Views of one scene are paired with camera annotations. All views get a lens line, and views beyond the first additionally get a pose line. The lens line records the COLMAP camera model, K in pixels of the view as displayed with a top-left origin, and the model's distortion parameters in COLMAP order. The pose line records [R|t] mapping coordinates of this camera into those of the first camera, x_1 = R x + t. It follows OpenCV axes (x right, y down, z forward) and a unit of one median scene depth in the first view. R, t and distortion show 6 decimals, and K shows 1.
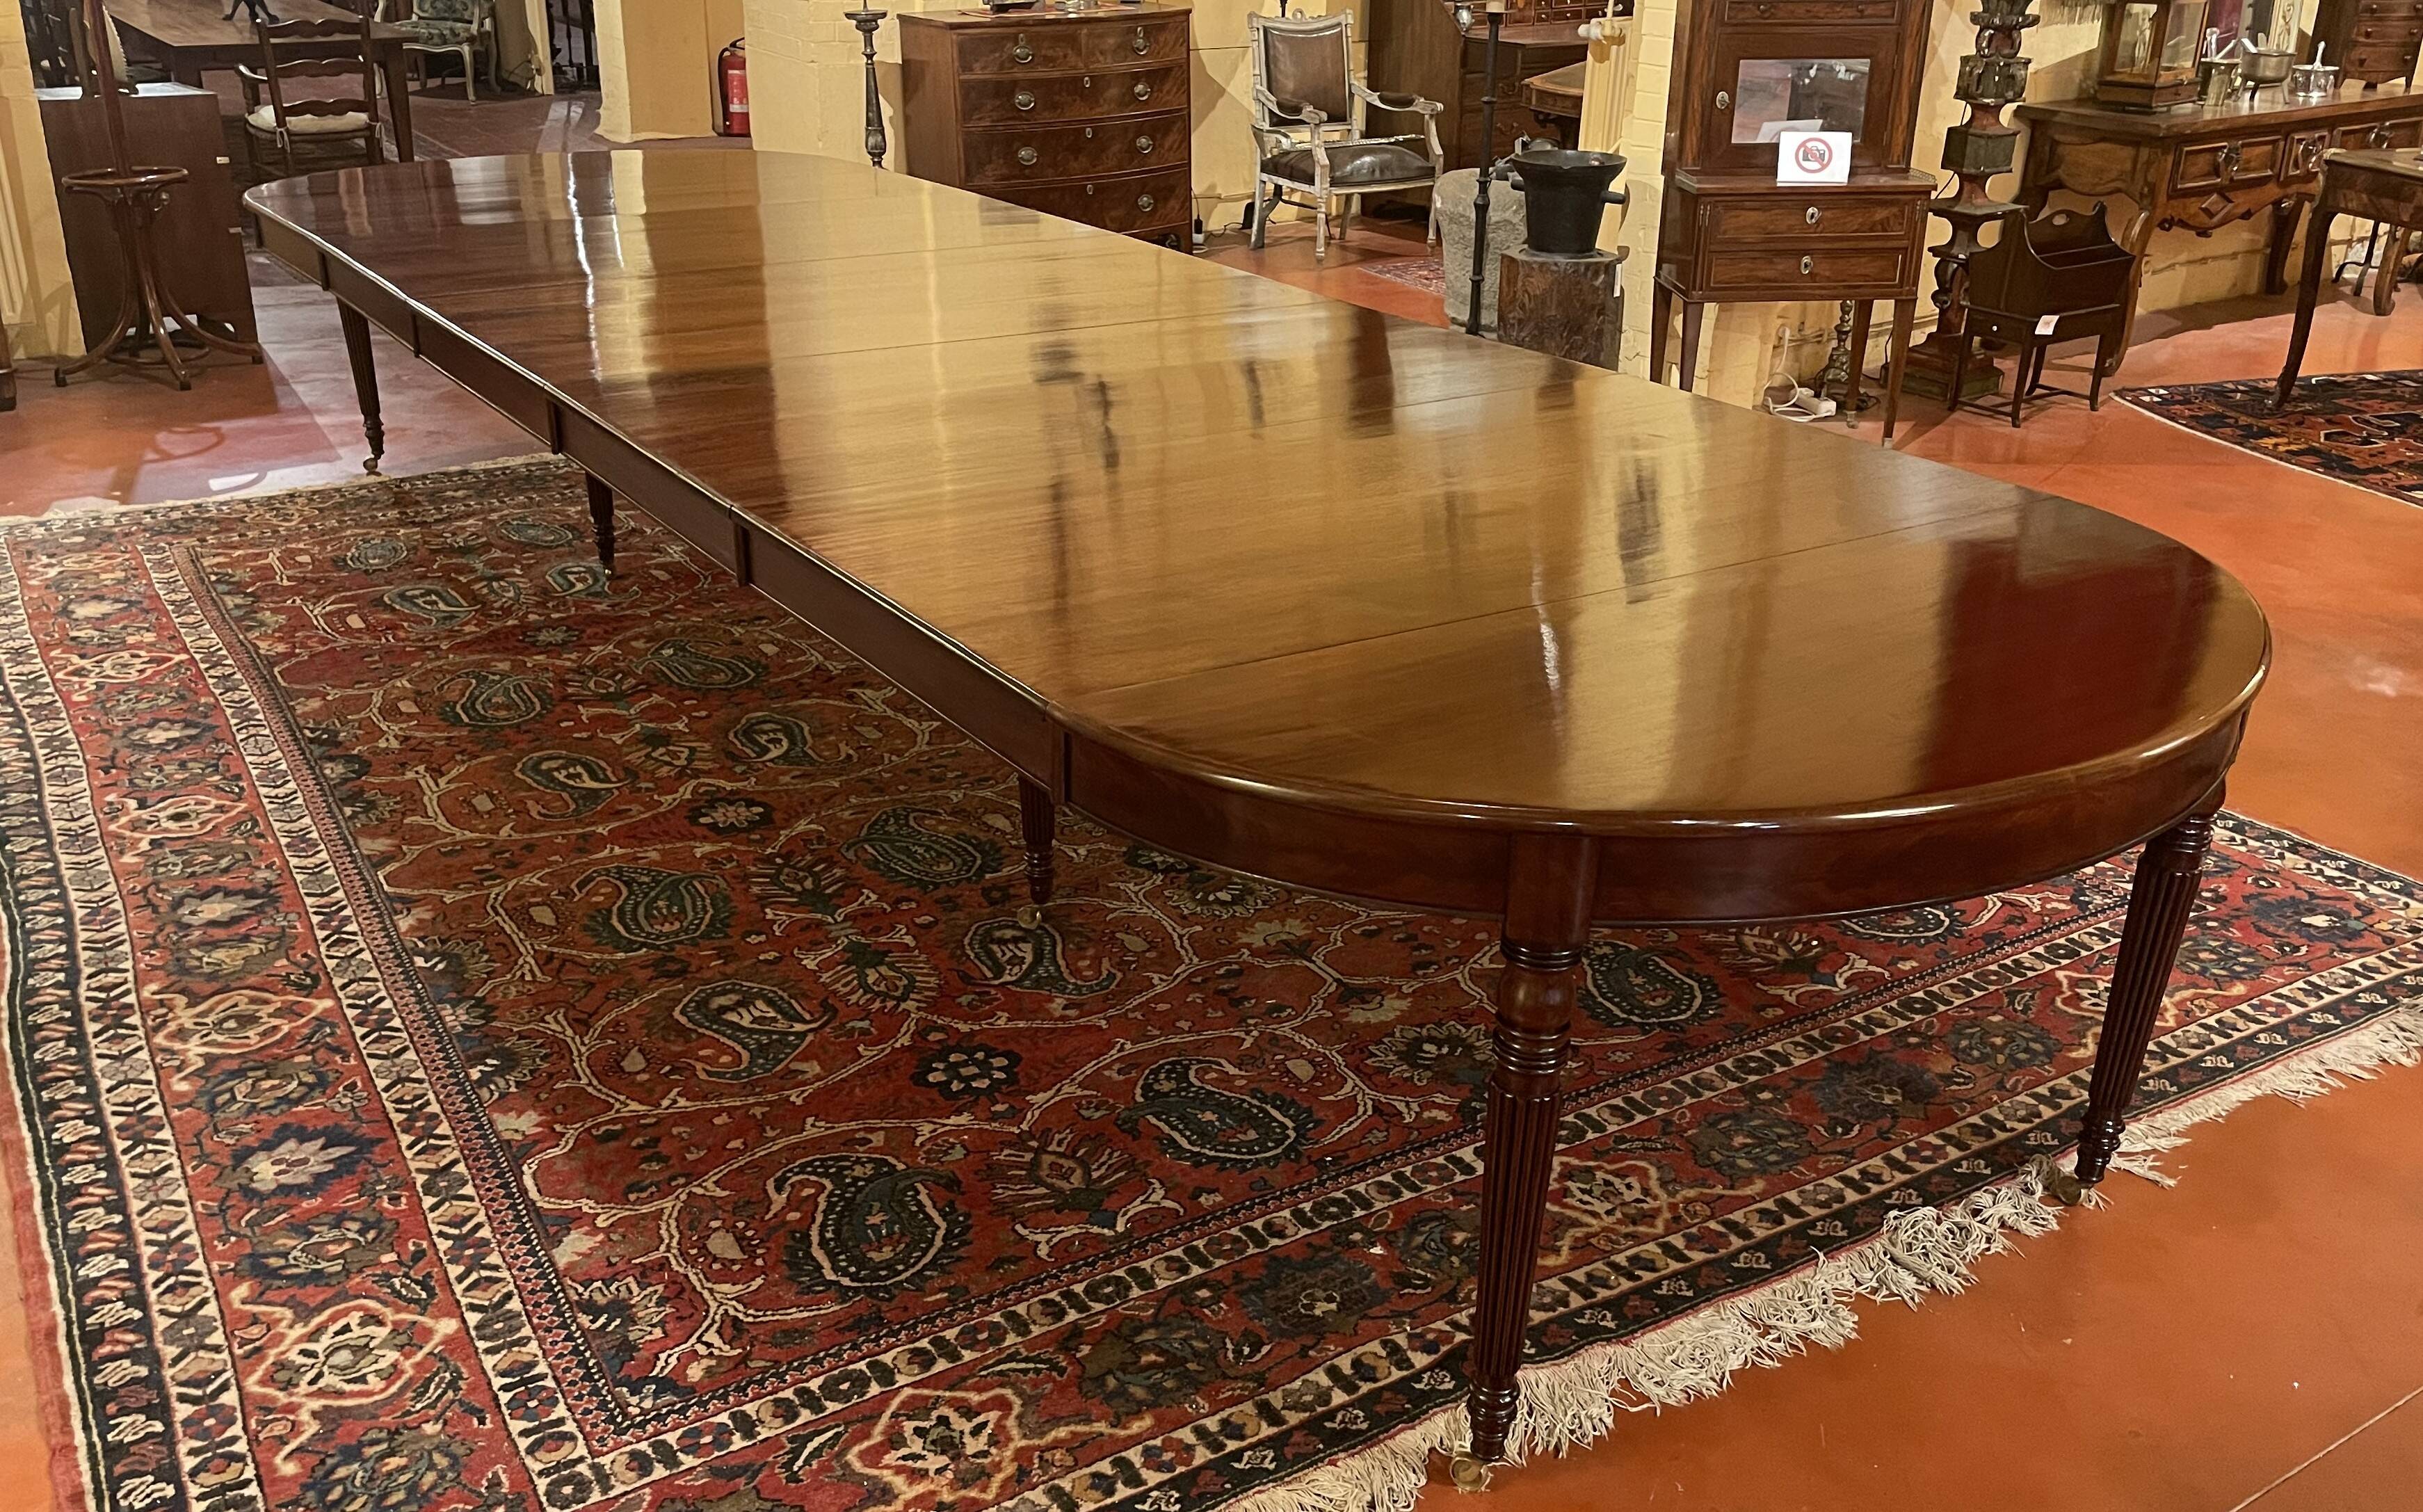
lens RADIAL K [[2108.4, 0, 1221.3], [0, 2108.4, 770.9], [0, 0, 1]] dist [0.068264, -0.054880]
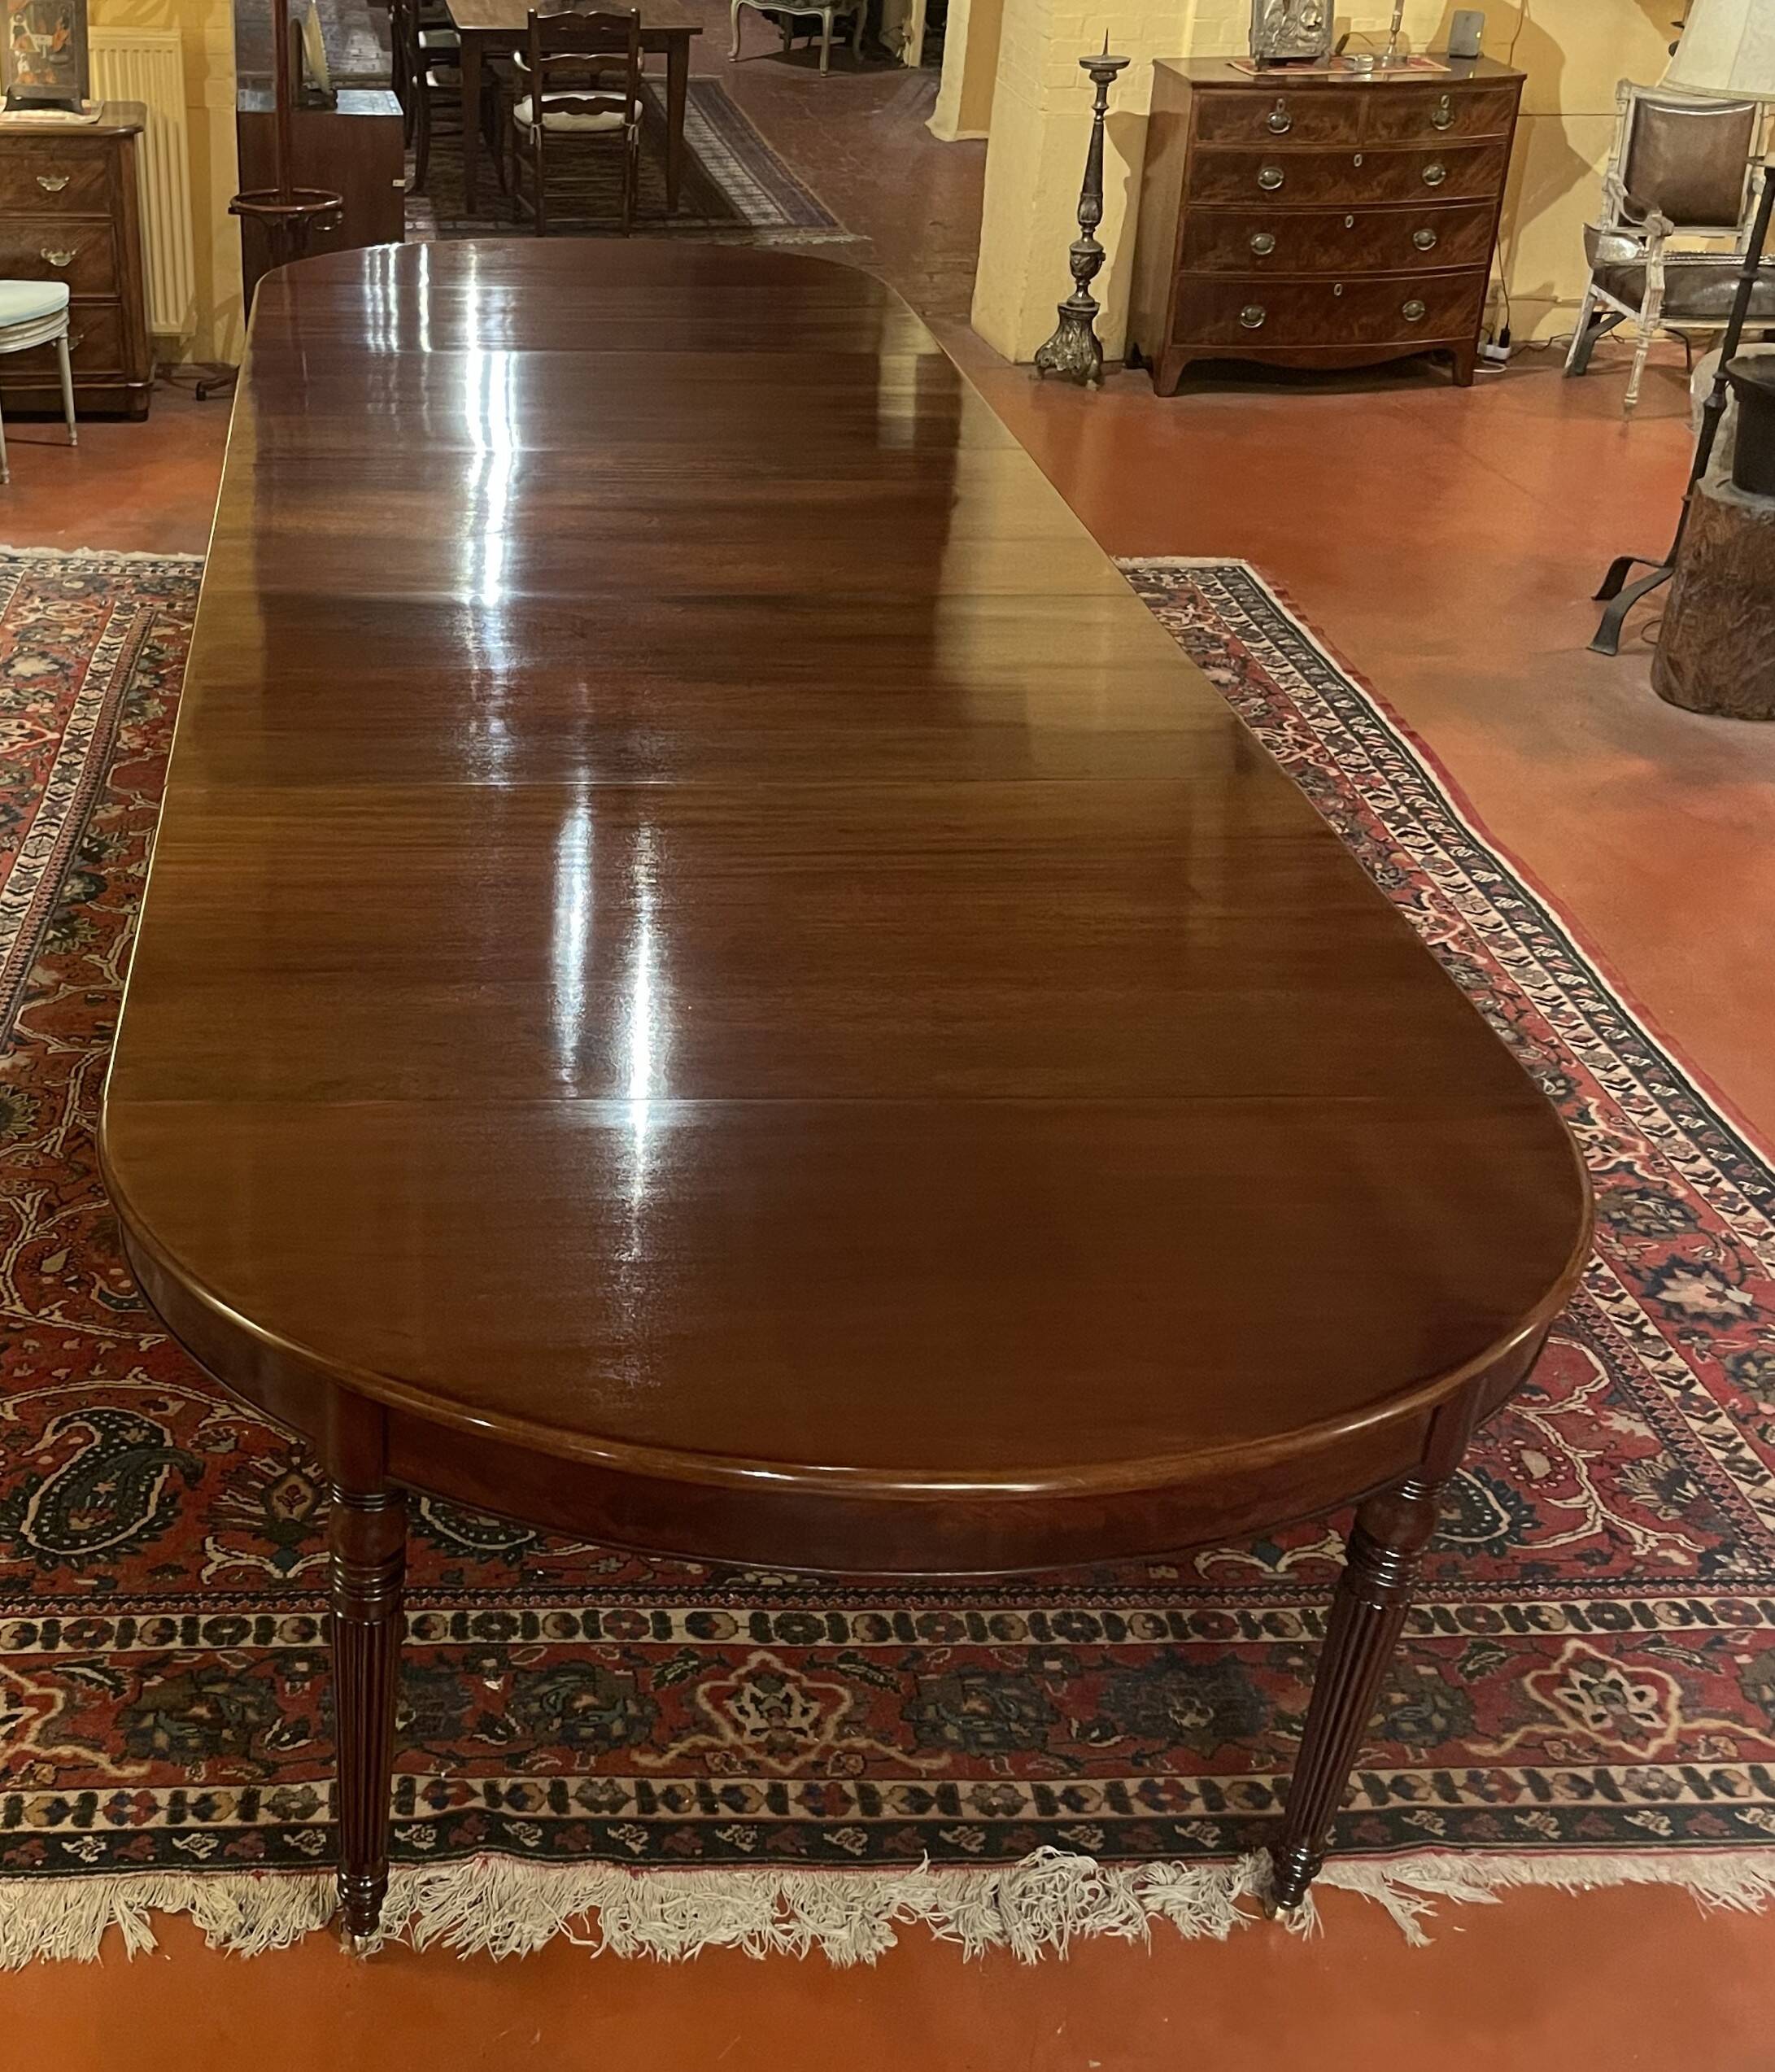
lens RADIAL K [[2521.8, 0, 623.1], [0, 2521.8, 958.9], [0, 0, 1]] dist [0.049536, 0.000000]
pose [[0.876656, 0.229915, -0.422627, 0.504599], [-0.202686, 0.973161, 0.108981, -0.220409], [0.436340, -0.009878, 0.899727, -0.014549]]
